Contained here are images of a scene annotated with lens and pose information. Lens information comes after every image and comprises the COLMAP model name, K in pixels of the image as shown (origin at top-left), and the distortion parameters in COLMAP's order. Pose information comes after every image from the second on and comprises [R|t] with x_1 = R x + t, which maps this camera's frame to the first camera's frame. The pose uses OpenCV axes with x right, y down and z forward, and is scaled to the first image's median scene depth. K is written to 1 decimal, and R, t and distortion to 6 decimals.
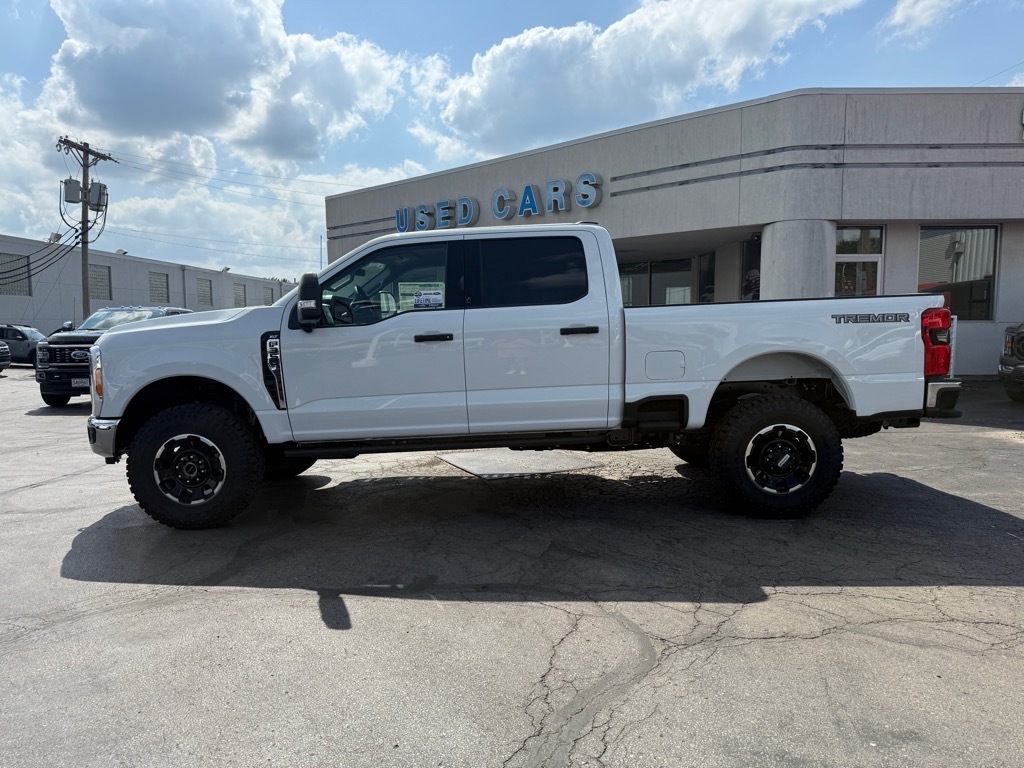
lens RADIAL K [[721.2, 0, 515.2], [0, 721.2, 388.9], [0, 0, 1]] dist [0.008592, -0.018629]
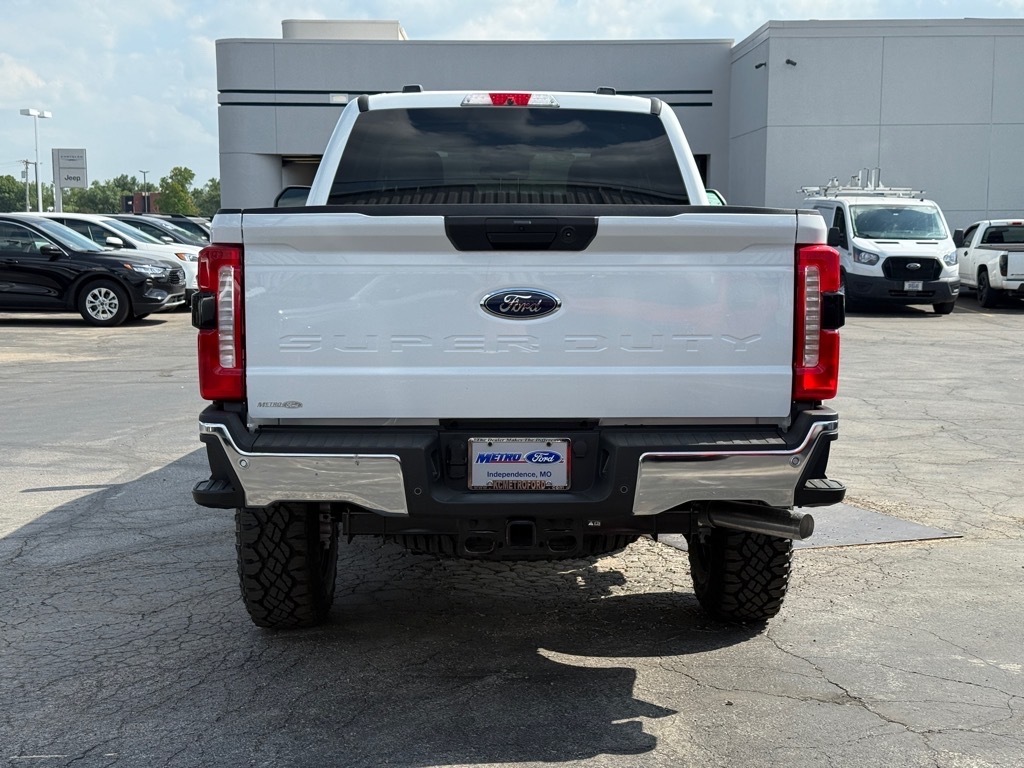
lens RADIAL K [[1417.0, 0, 512.6], [0, 1417.0, 389.5], [0, 0, 1]] dist [0.211389, -0.477044]
pose [[0.008011, 0.127672, -0.991784, 0.566997], [-0.094337, 0.987489, 0.126357, -0.059028], [0.995508, 0.092550, 0.019955, 0.457356]]
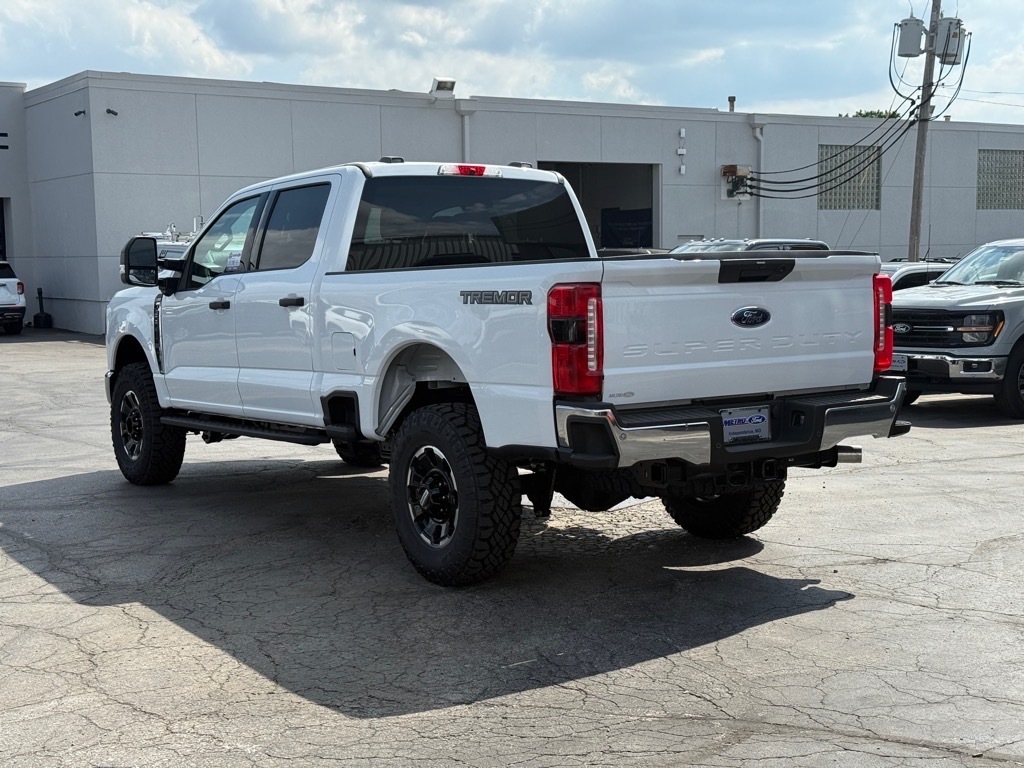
lens RADIAL K [[1417.0, 0, 512.6], [0, 1417.0, 389.5], [0, 0, 1]] dist [0.211389, -0.477044]
pose [[0.551374, 0.079056, -0.830504, 0.606846], [-0.070018, 0.996373, 0.048360, -0.030179], [0.831315, 0.031486, 0.554909, 0.118813]]
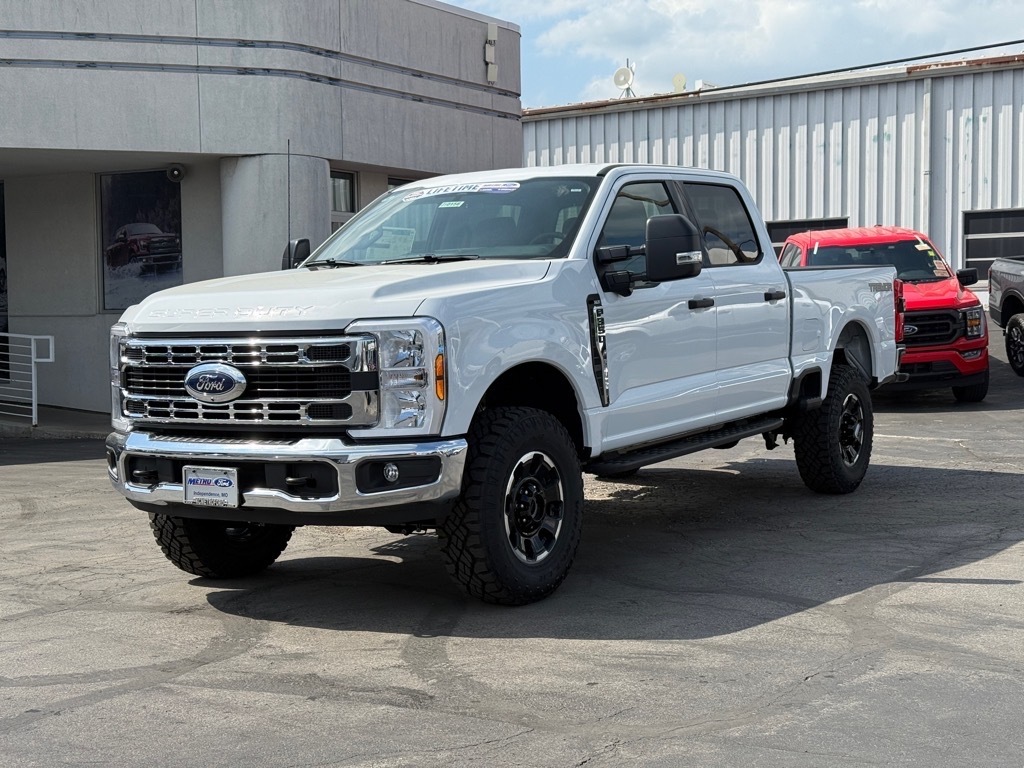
lens RADIAL K [[1419.6, 0, 516.5], [0, 1419.6, 382.0], [0, 0, 1]] dist [0.217890, -0.474889]
pose [[0.554962, -0.040714, 0.830879, -0.586649], [0.088168, 0.996055, -0.010082, 0.004594], [-0.827190, 0.078853, 0.556362, 0.114189]]
